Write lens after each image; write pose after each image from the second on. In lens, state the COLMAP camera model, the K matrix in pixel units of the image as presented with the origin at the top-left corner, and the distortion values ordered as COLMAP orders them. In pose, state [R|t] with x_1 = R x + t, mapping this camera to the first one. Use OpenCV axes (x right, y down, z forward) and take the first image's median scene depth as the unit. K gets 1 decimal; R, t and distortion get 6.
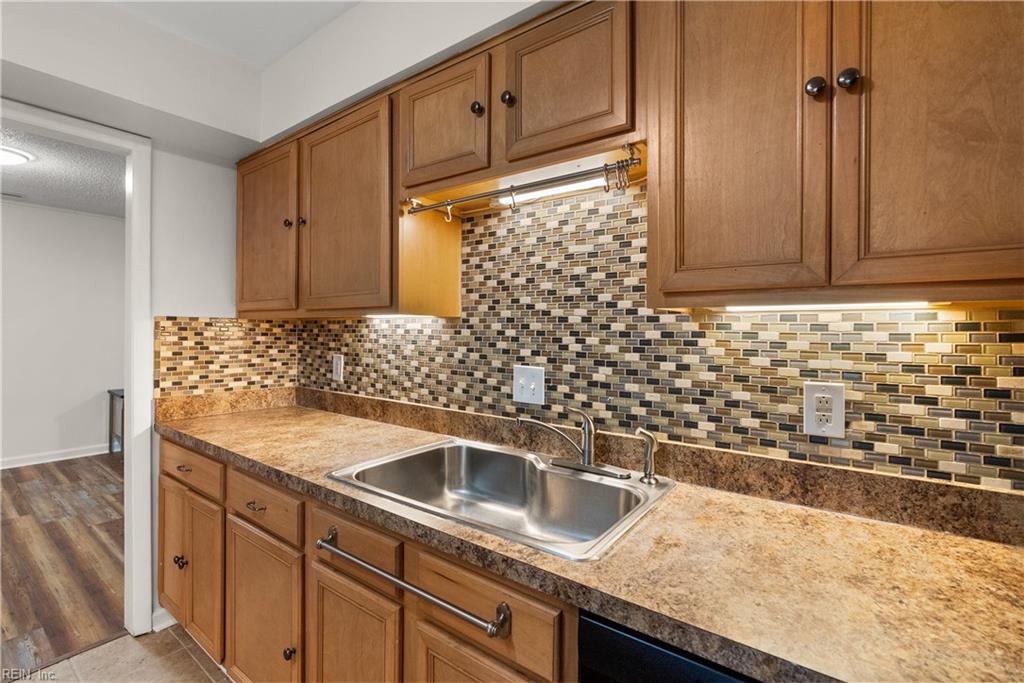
lens RADIAL K [[466.2, 0, 514.0], [0, 466.2, 332.2], [0, 0, 1]] dist [-0.009383, 0.003125]
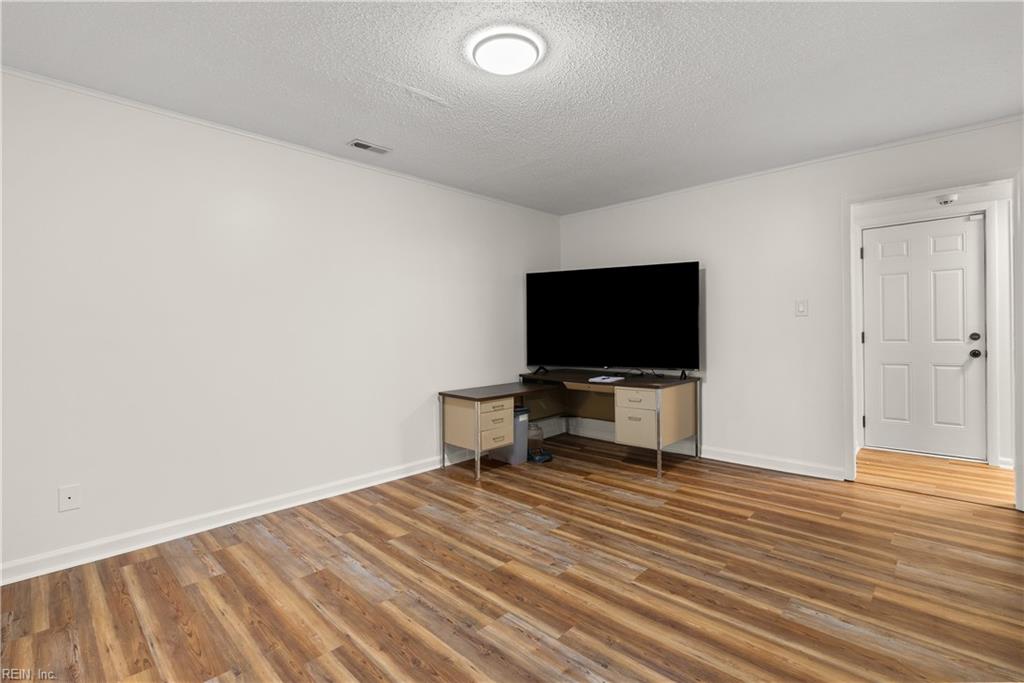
lens RADIAL K [[466.2, 0, 506.3], [0, 466.2, 336.7], [0, 0, 1]] dist [-0.009383, 0.003125]
pose [[0.991745, -0.026297, -0.125502, -0.982518], [0.026331, 0.999652, -0.001390, 0.043702], [0.125494, -0.001926, 0.992092, 0.278527]]
